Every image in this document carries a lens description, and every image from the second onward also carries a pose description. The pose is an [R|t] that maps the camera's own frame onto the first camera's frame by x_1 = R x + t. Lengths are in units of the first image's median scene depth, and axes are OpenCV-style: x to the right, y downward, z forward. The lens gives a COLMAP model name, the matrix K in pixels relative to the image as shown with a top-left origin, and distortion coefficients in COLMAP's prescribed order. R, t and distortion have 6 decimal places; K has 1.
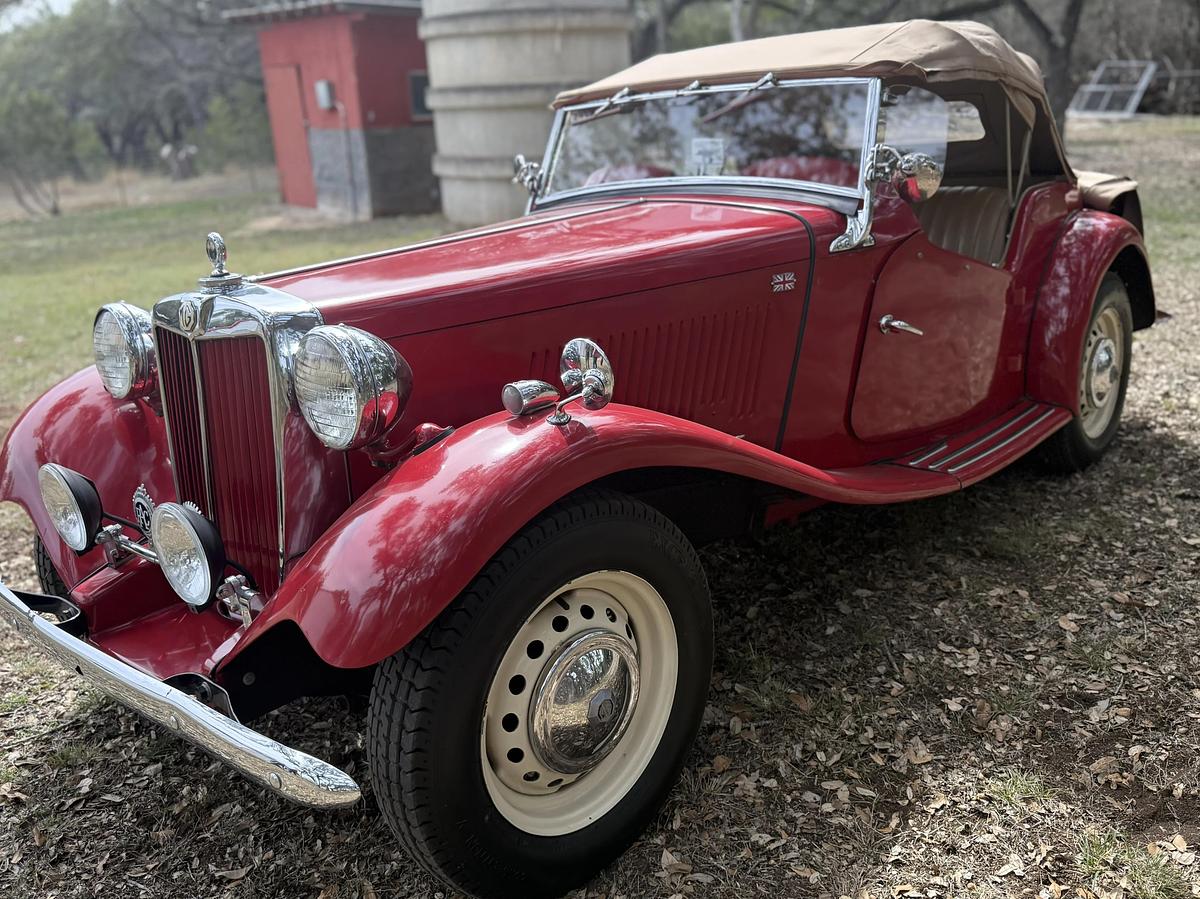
lens RADIAL K [[948.5, 0, 601.8], [0, 948.5, 520.7], [0, 0, 1]] dist [-0.005220, -0.009863]
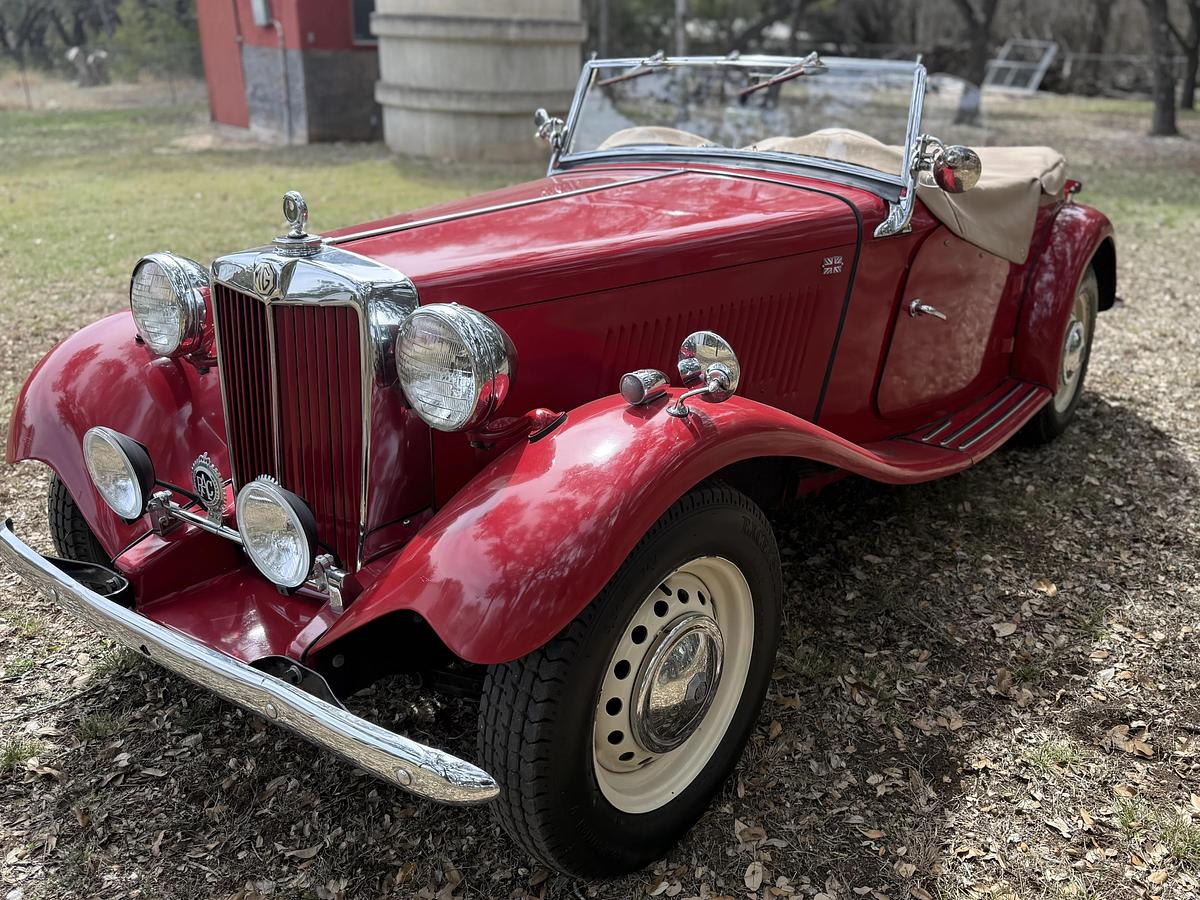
lens RADIAL K [[912.6, 0, 623.8], [0, 912.6, 492.6], [0, 0, 1]] dist [0.008499, -0.031352]
pose [[0.991865, 0.021195, 0.125519, -0.161277], [-0.026968, 0.998646, 0.044475, -0.044569], [-0.124407, -0.047498, 0.991094, 0.032361]]
